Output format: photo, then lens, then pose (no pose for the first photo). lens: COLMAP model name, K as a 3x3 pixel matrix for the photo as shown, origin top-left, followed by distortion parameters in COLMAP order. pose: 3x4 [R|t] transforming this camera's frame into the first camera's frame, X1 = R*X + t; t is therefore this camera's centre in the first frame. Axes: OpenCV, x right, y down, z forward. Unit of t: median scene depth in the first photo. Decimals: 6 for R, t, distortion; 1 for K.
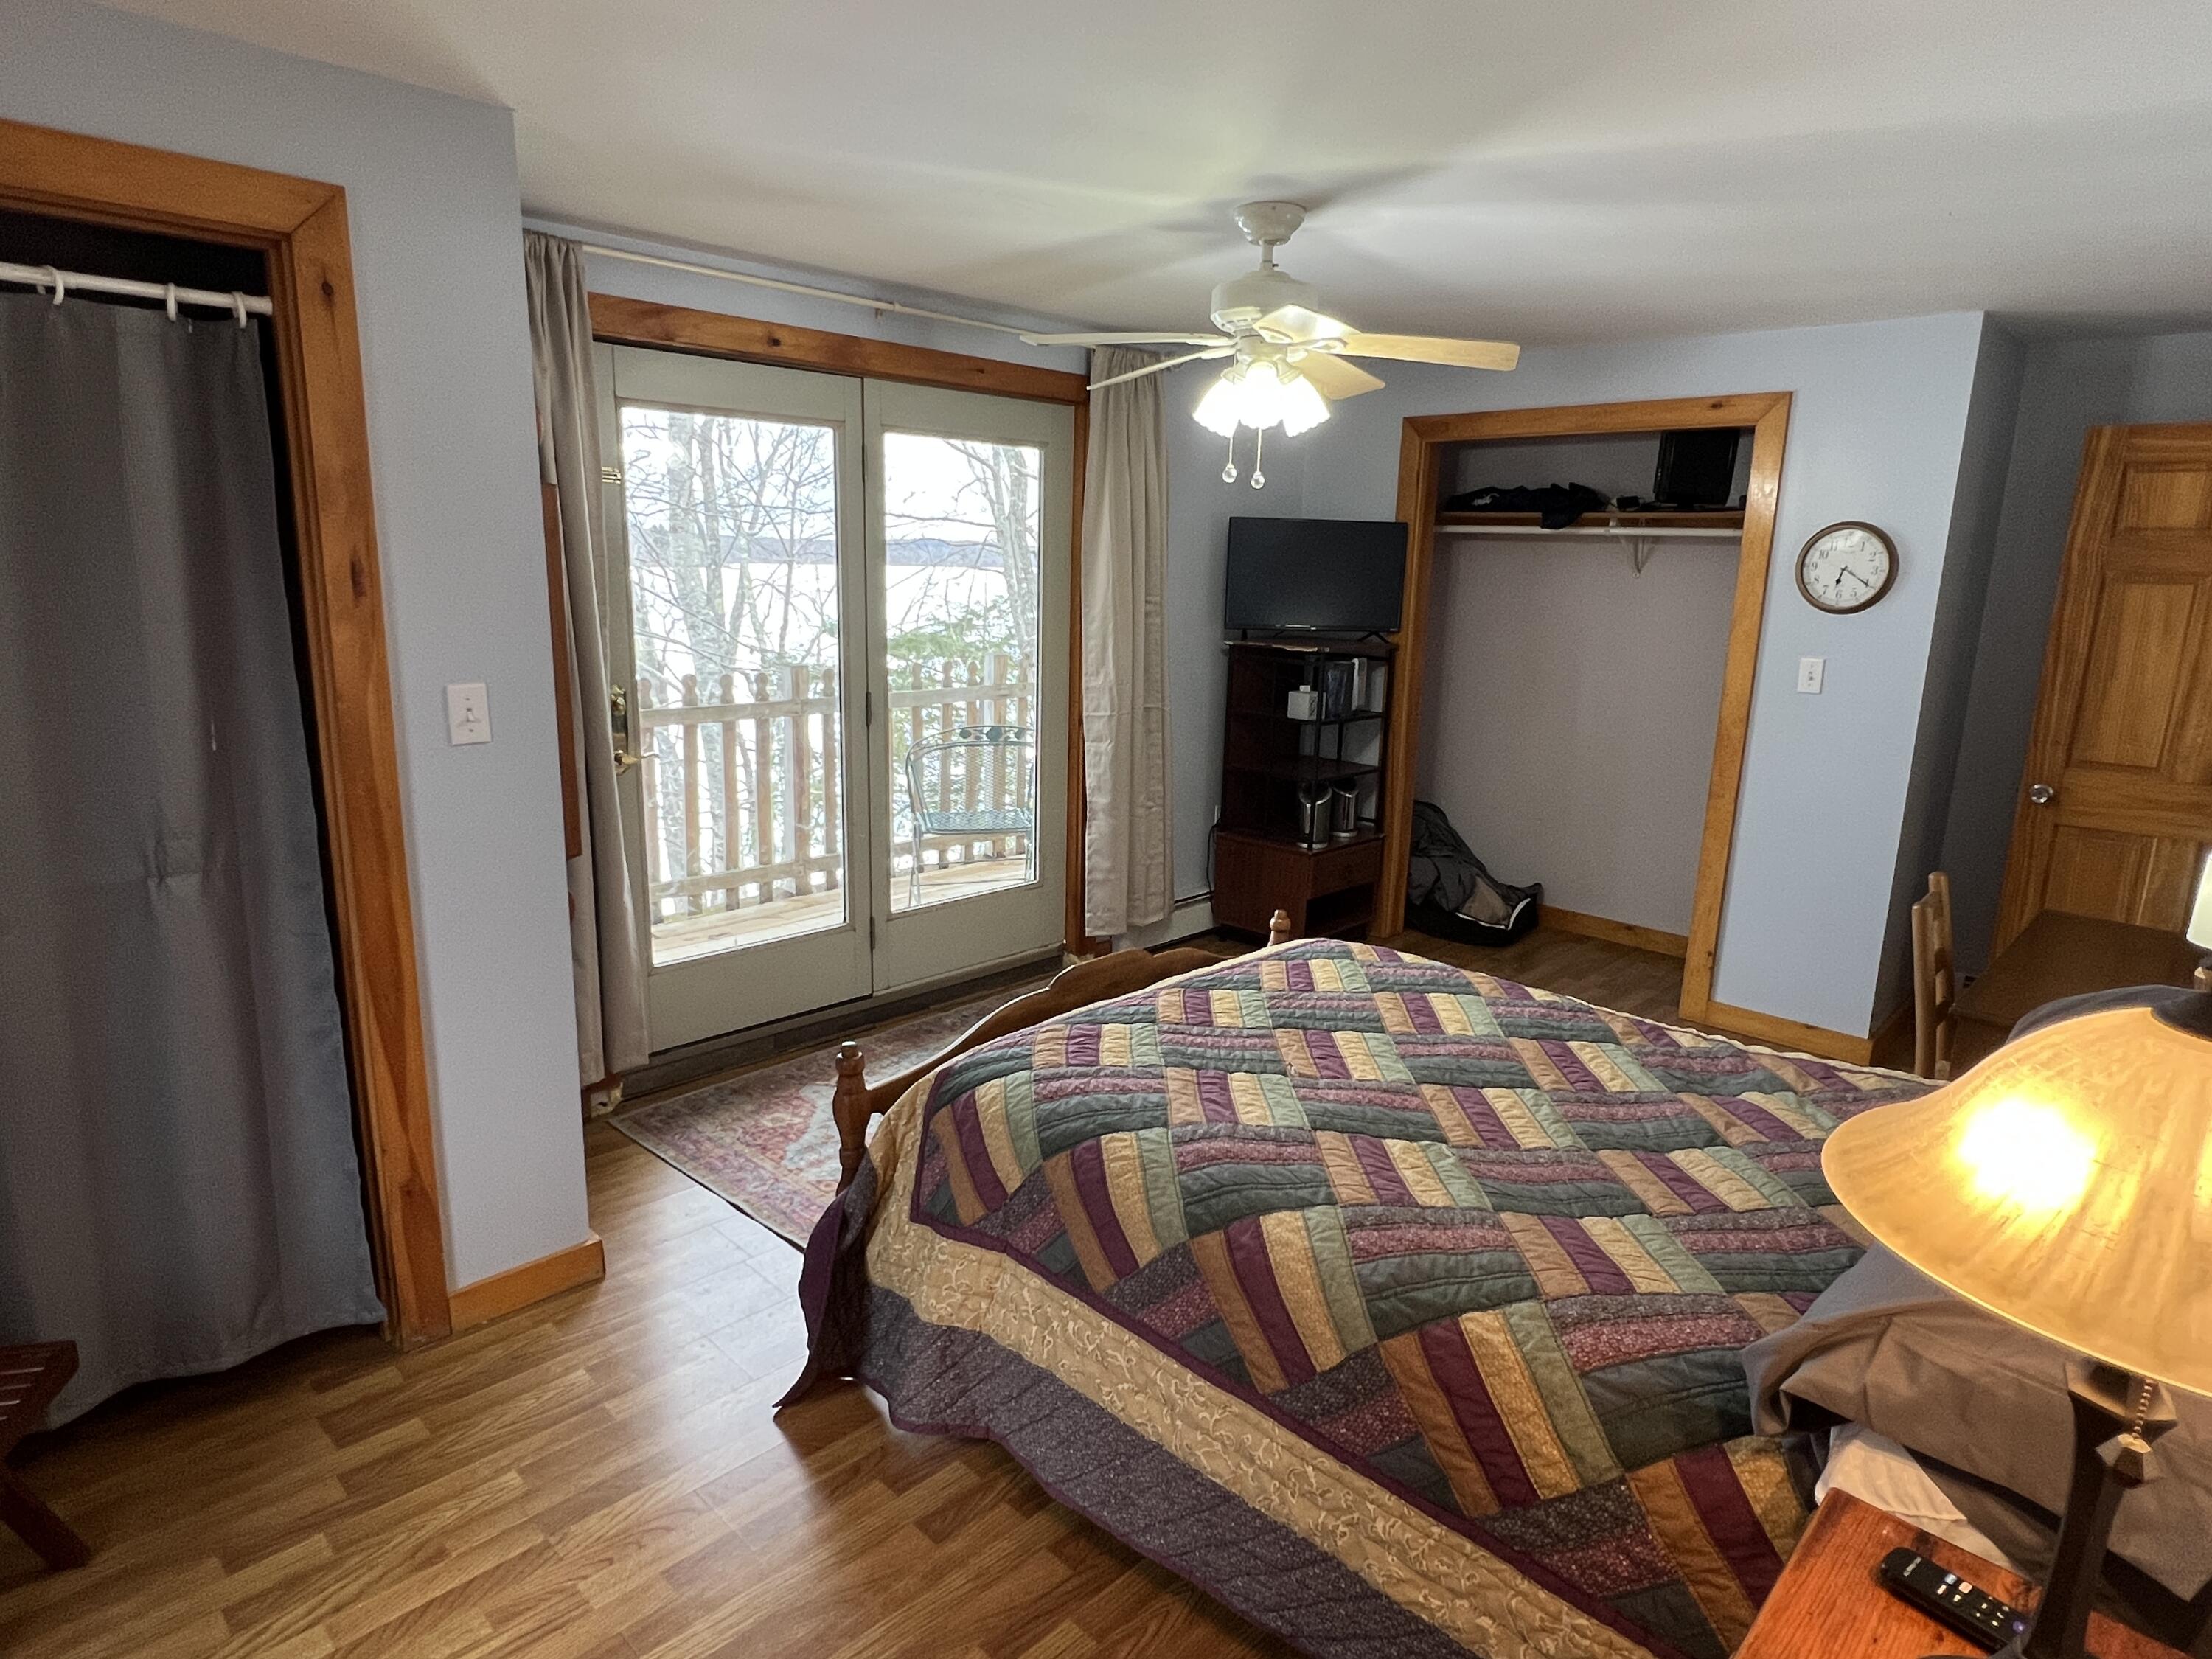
lens RADIAL K [[1244.4, 0, 1108.3], [0, 1244.4, 814.2], [0, 0, 1]] dist [-0.001846, -0.001046]
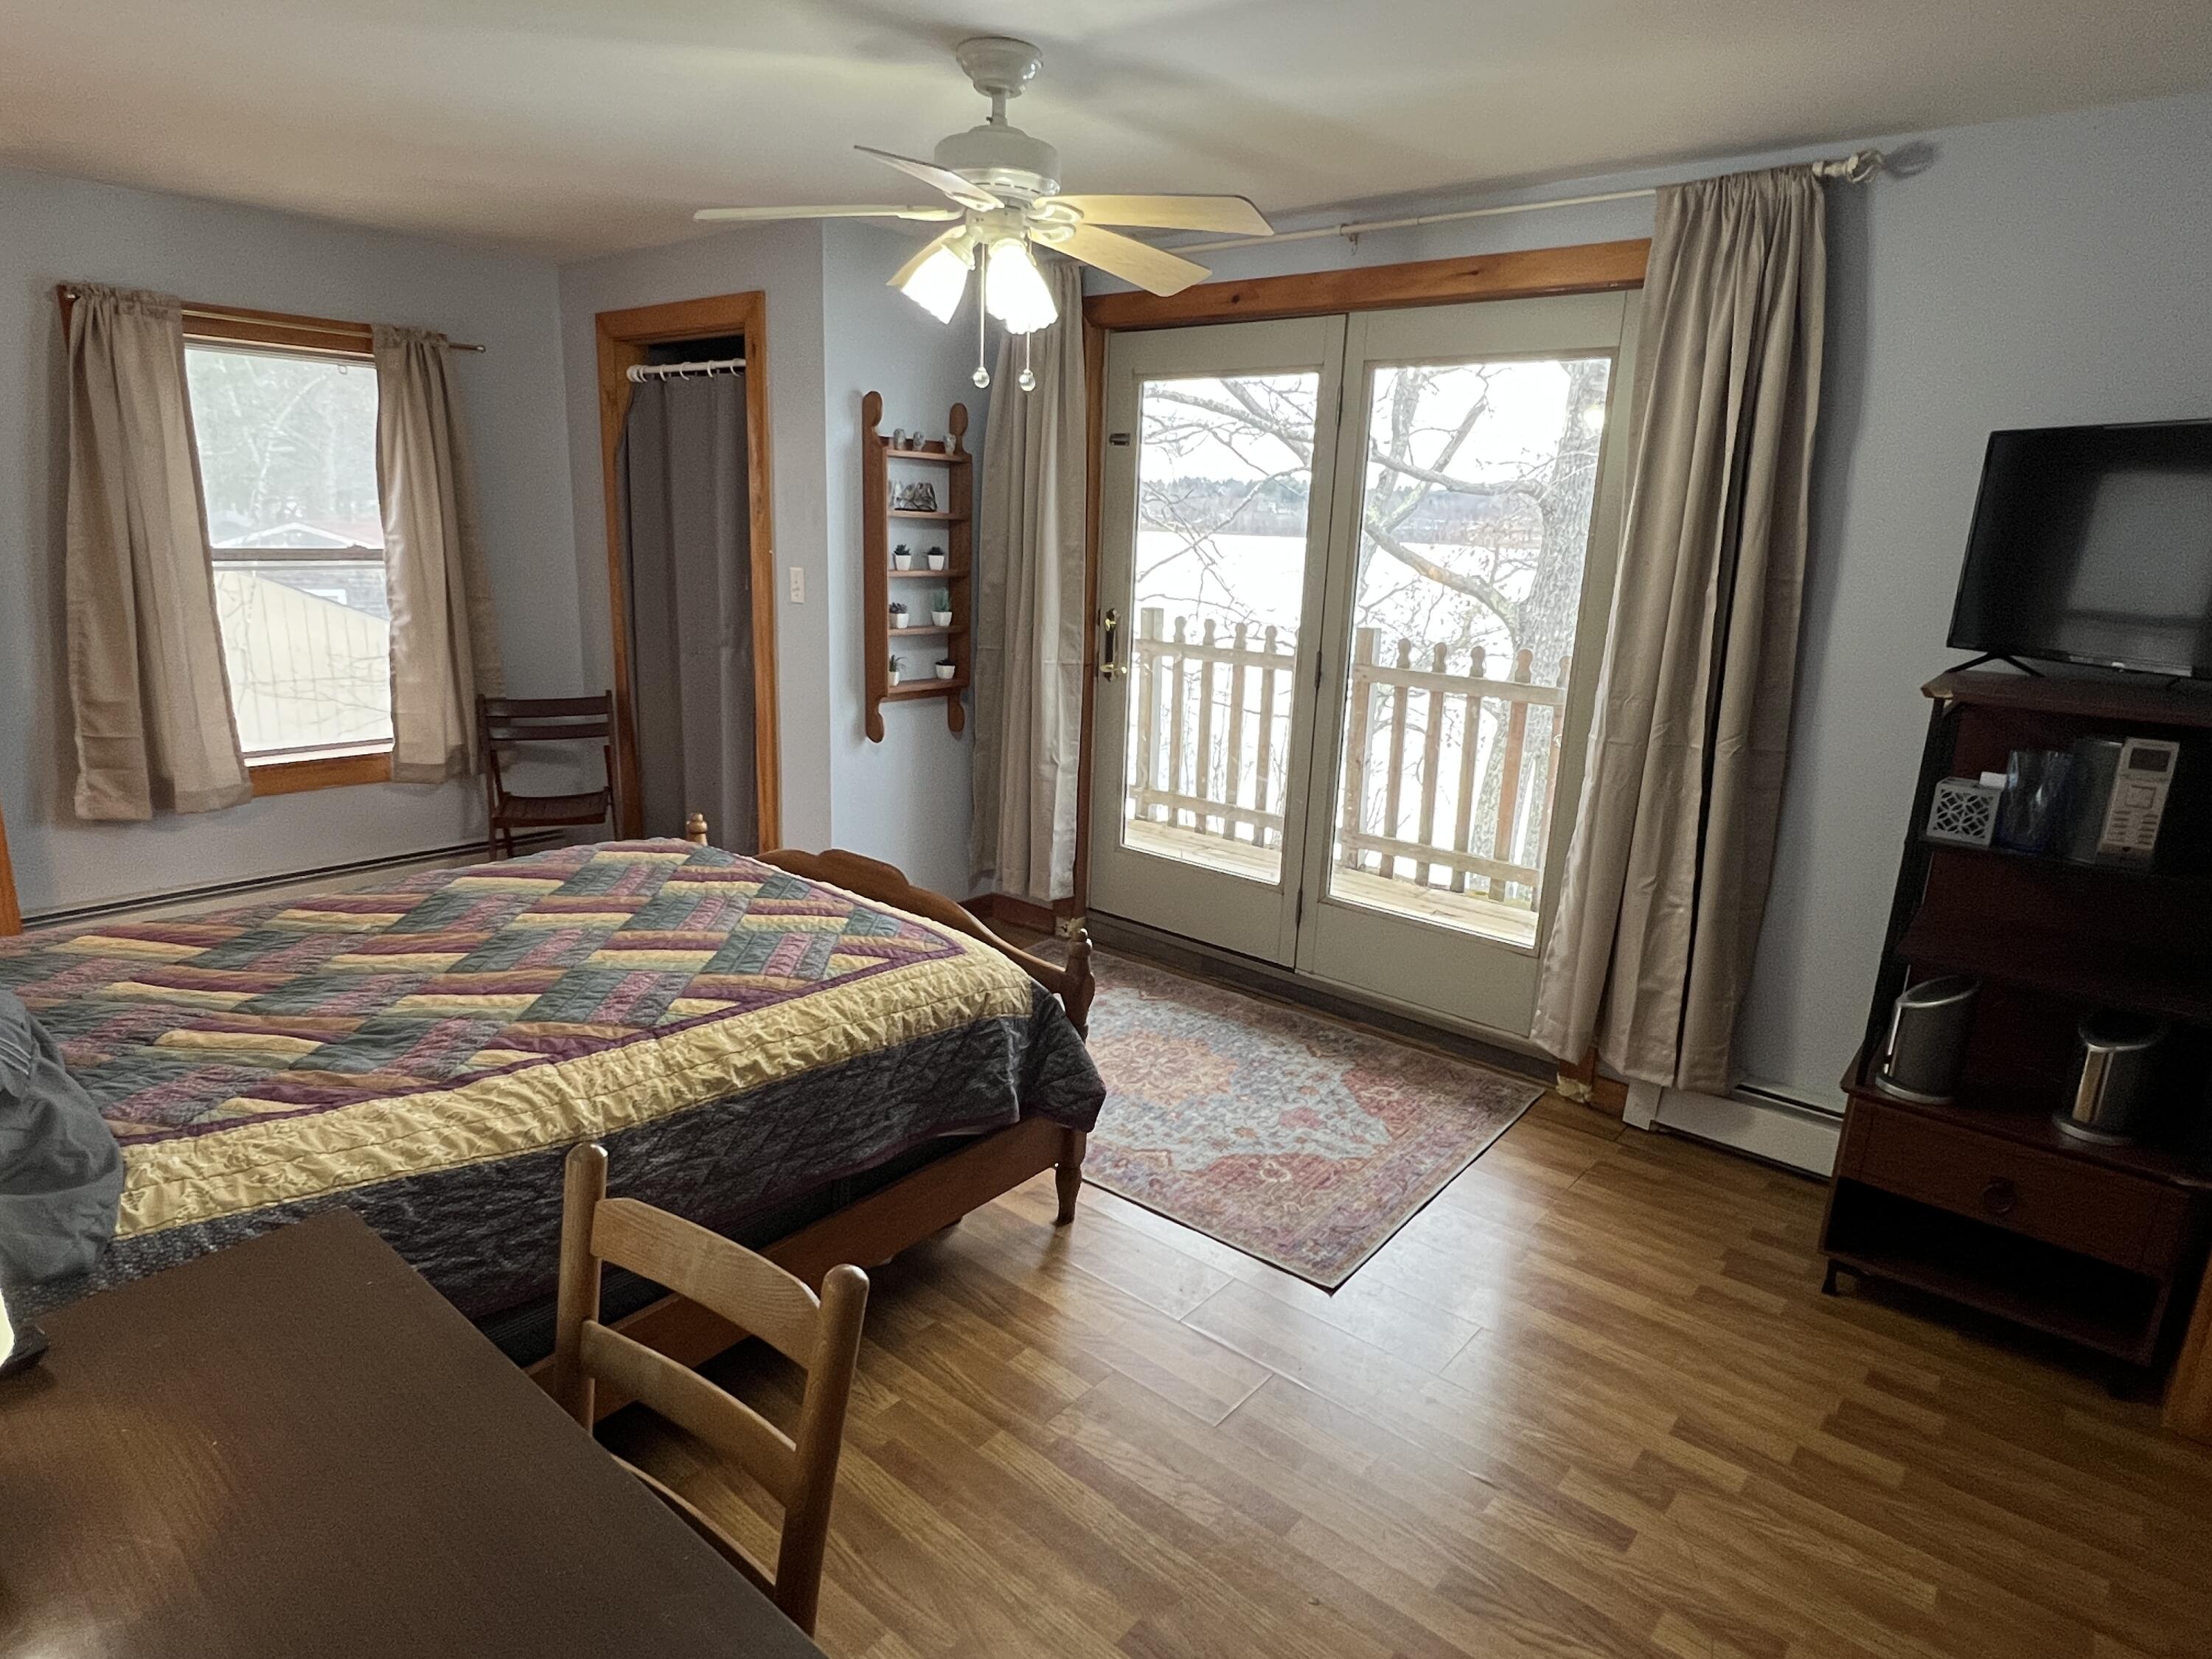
lens RADIAL K [[1244.4, 0, 1107.5], [0, 1244.4, 846.3], [0, 0, 1]] dist [-0.001846, -0.001046]
pose [[0.100009, 0.230716, -0.967868, 0.770599], [-0.231629, 0.951418, 0.202861, -0.118861], [0.967650, 0.203898, 0.148591, 0.766824]]
